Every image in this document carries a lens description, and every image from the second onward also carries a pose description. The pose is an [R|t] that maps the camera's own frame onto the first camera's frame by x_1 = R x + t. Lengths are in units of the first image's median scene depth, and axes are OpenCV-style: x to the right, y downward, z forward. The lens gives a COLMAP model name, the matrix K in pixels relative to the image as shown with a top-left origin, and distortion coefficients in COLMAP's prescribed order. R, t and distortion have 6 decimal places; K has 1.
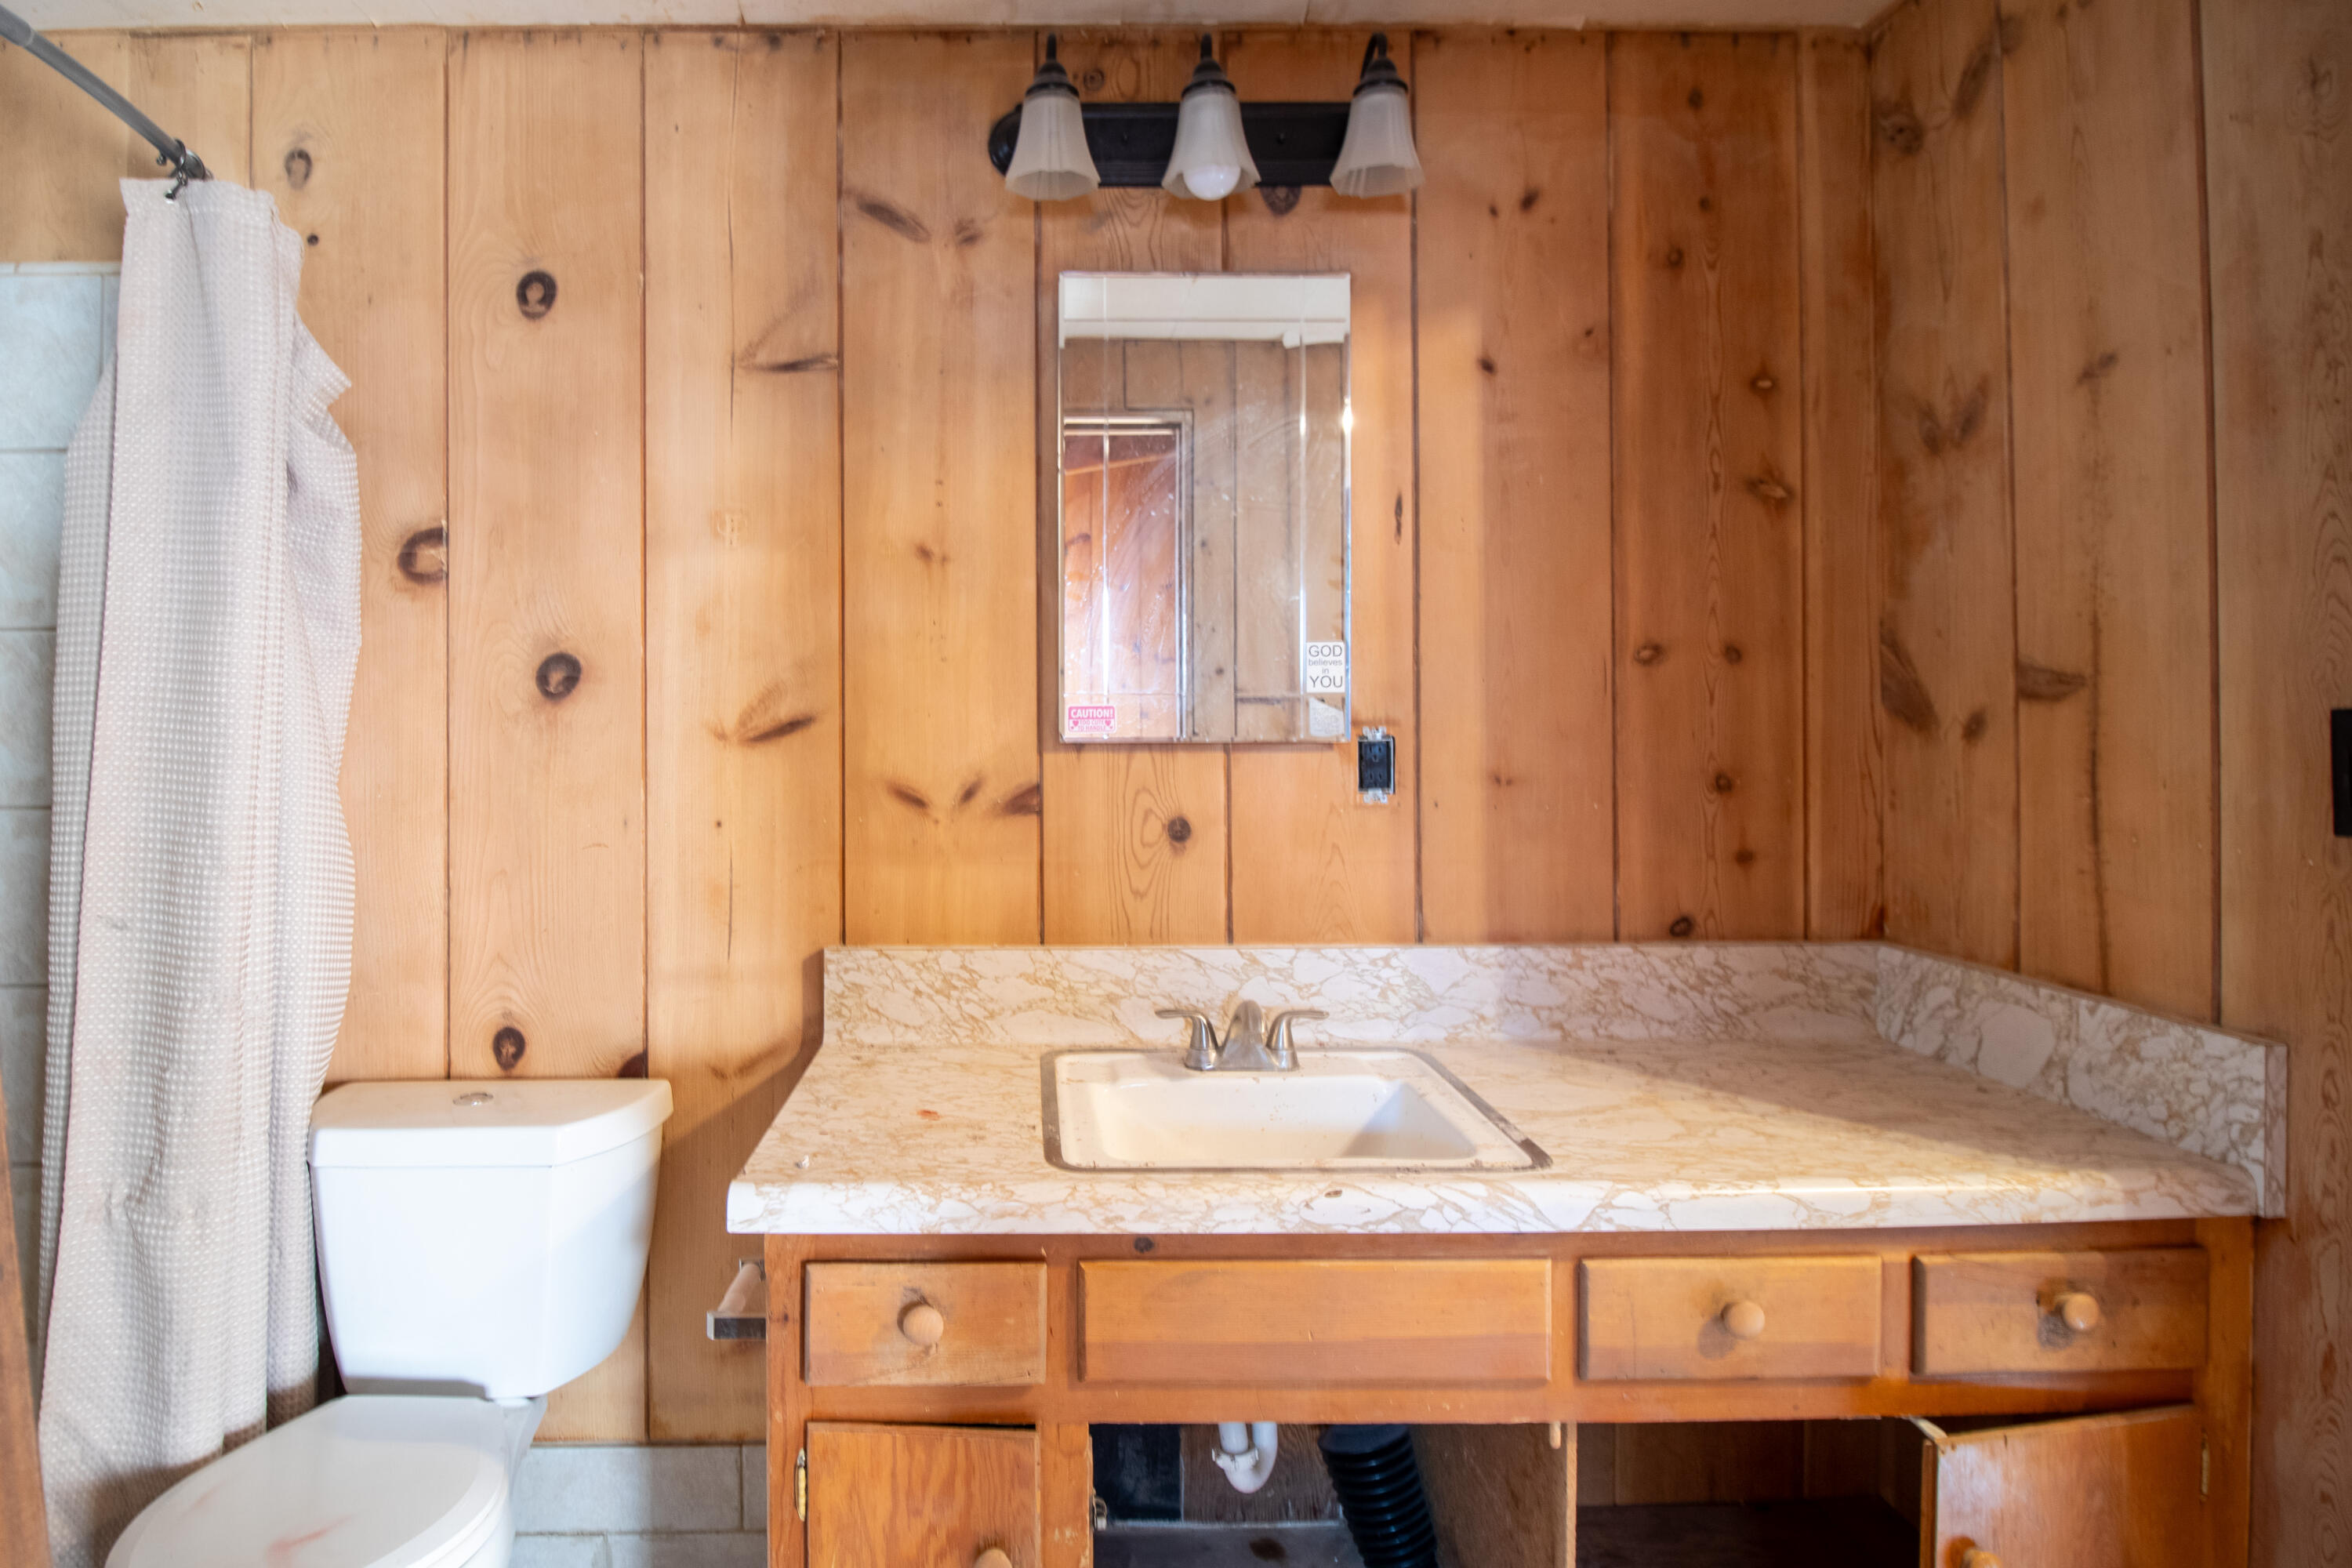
lens RADIAL K [[1204.6, 0, 1143.9], [0, 1204.6, 721.2], [0, 0, 1]] dist [0.000407, -0.009327]
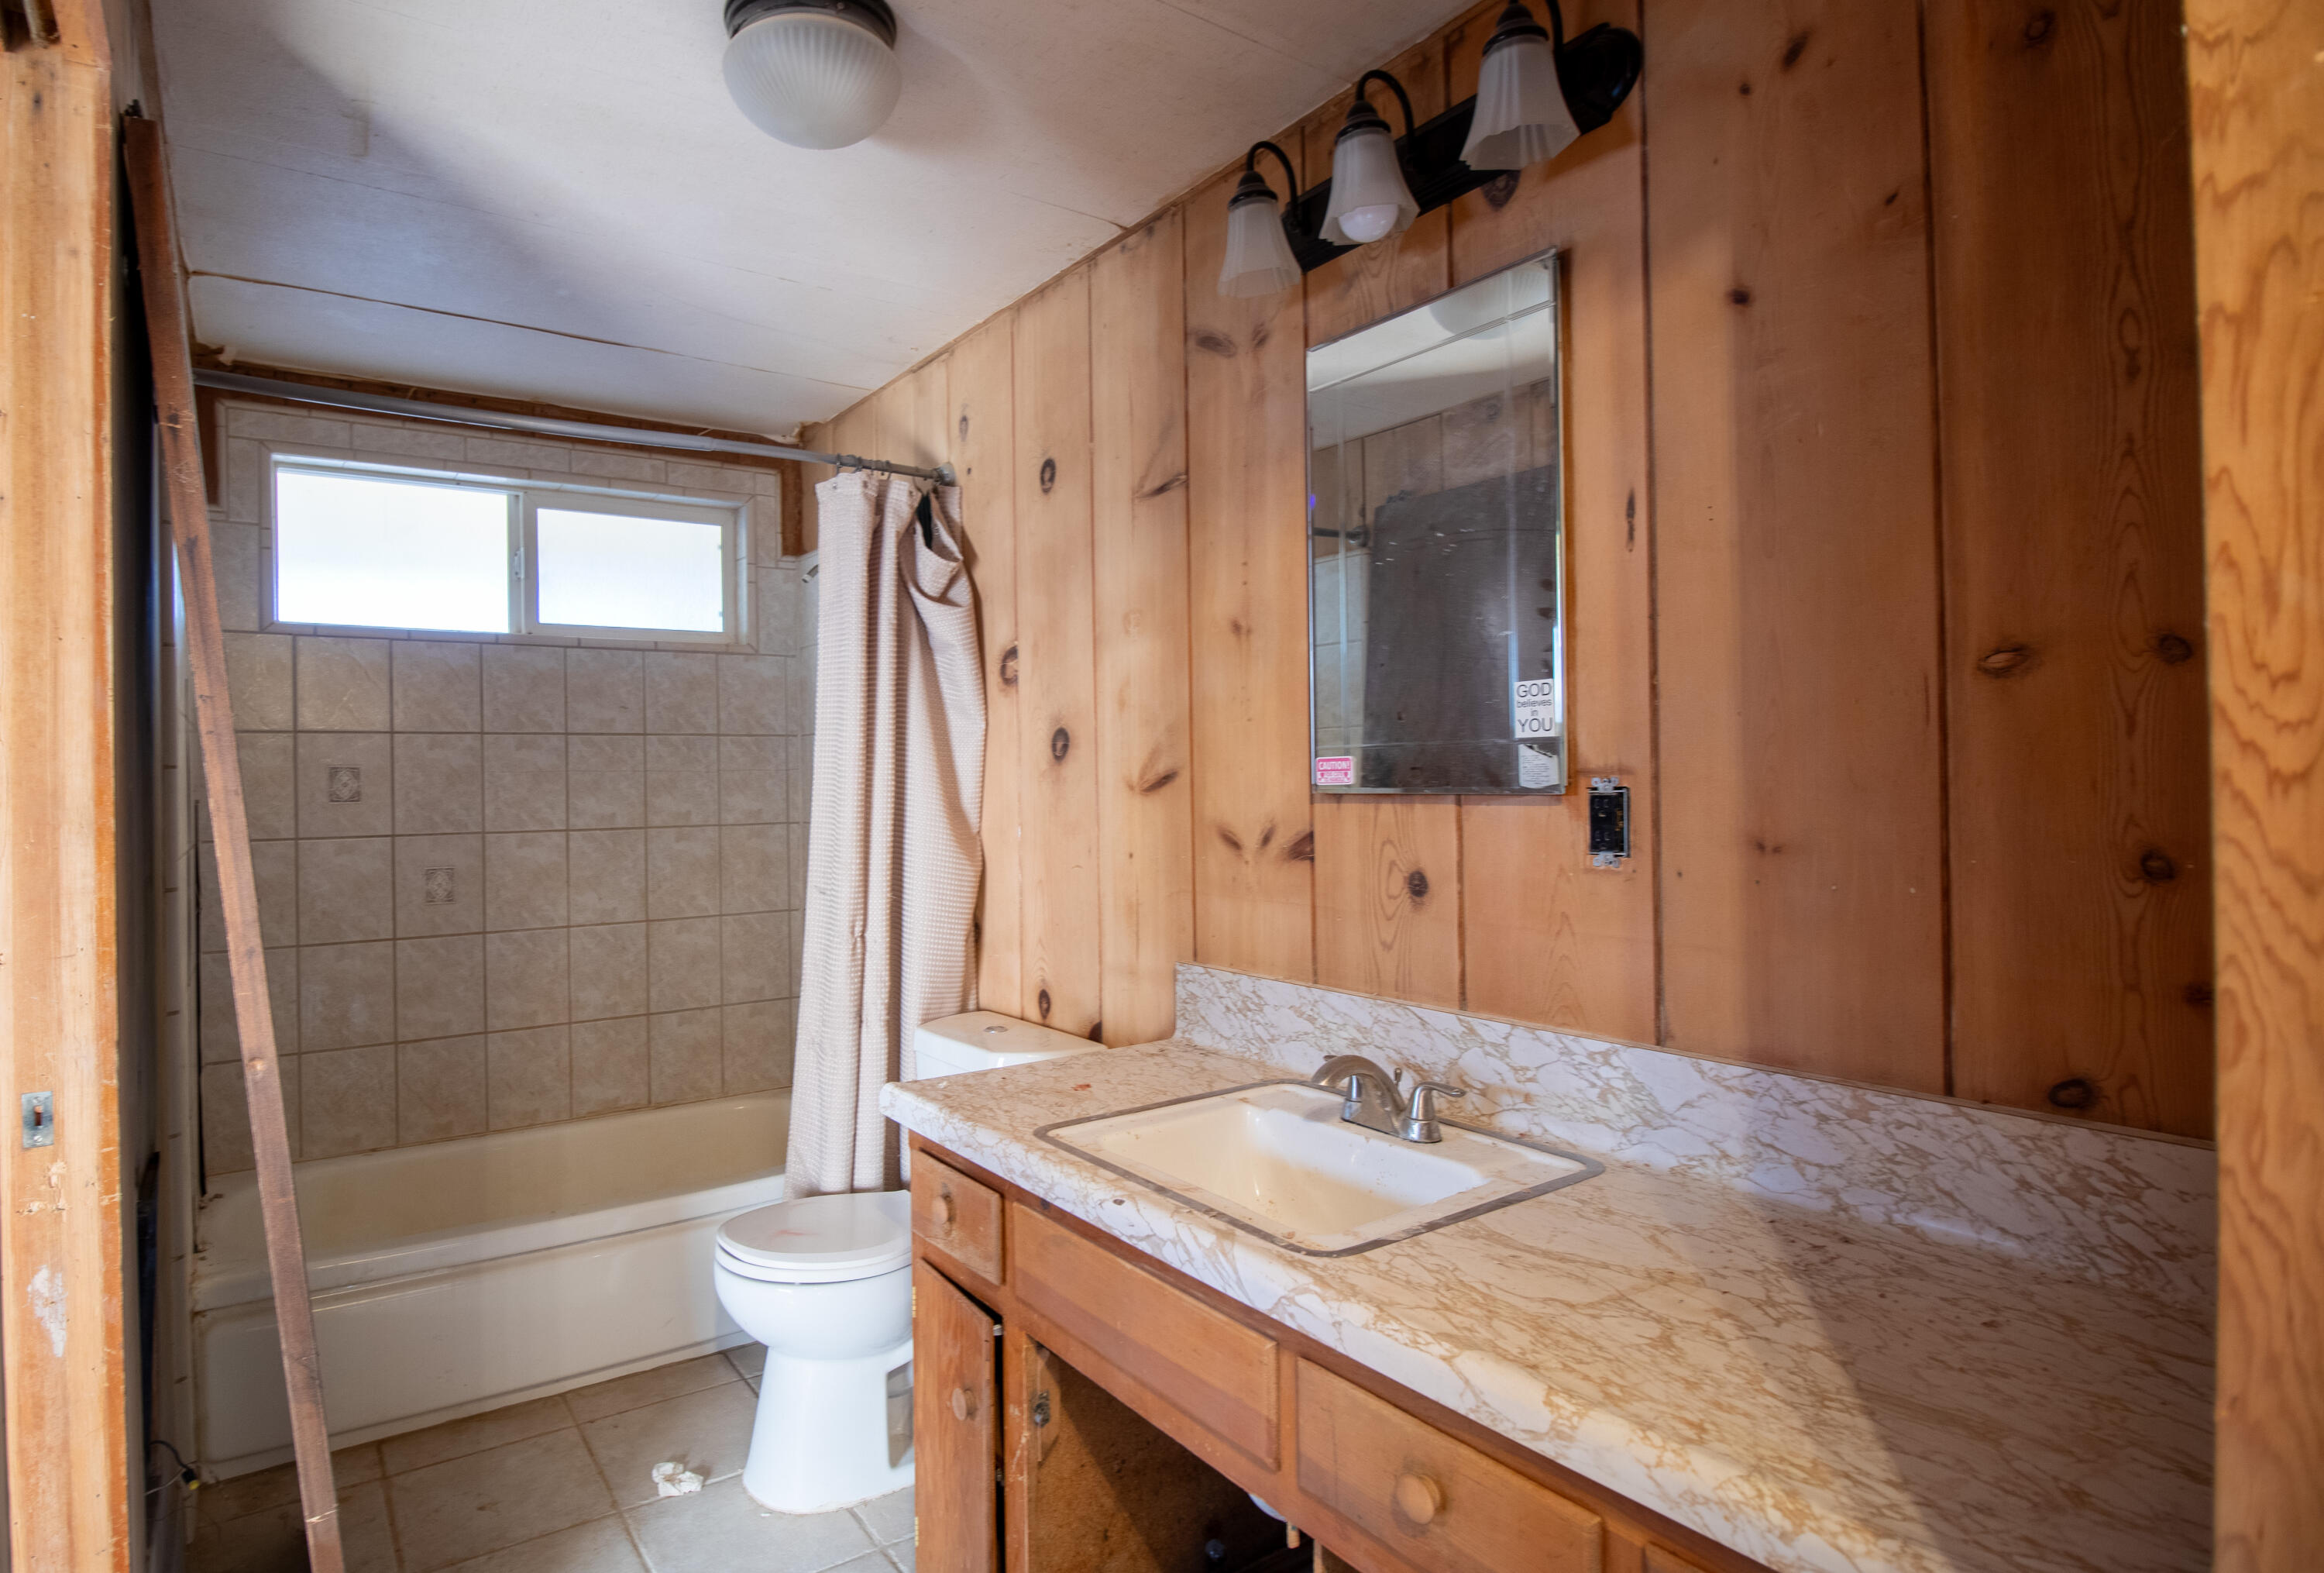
lens RADIAL K [[1199.0, 0, 1034.7], [0, 1199.0, 777.7], [0, 0, 1]] dist [0.004241, -0.014032]
pose [[0.543407, -0.006484, -0.839444, 0.673220], [0.014977, 0.999886, 0.001971, -0.001978], [0.839335, -0.013644, 0.543443, 0.216764]]
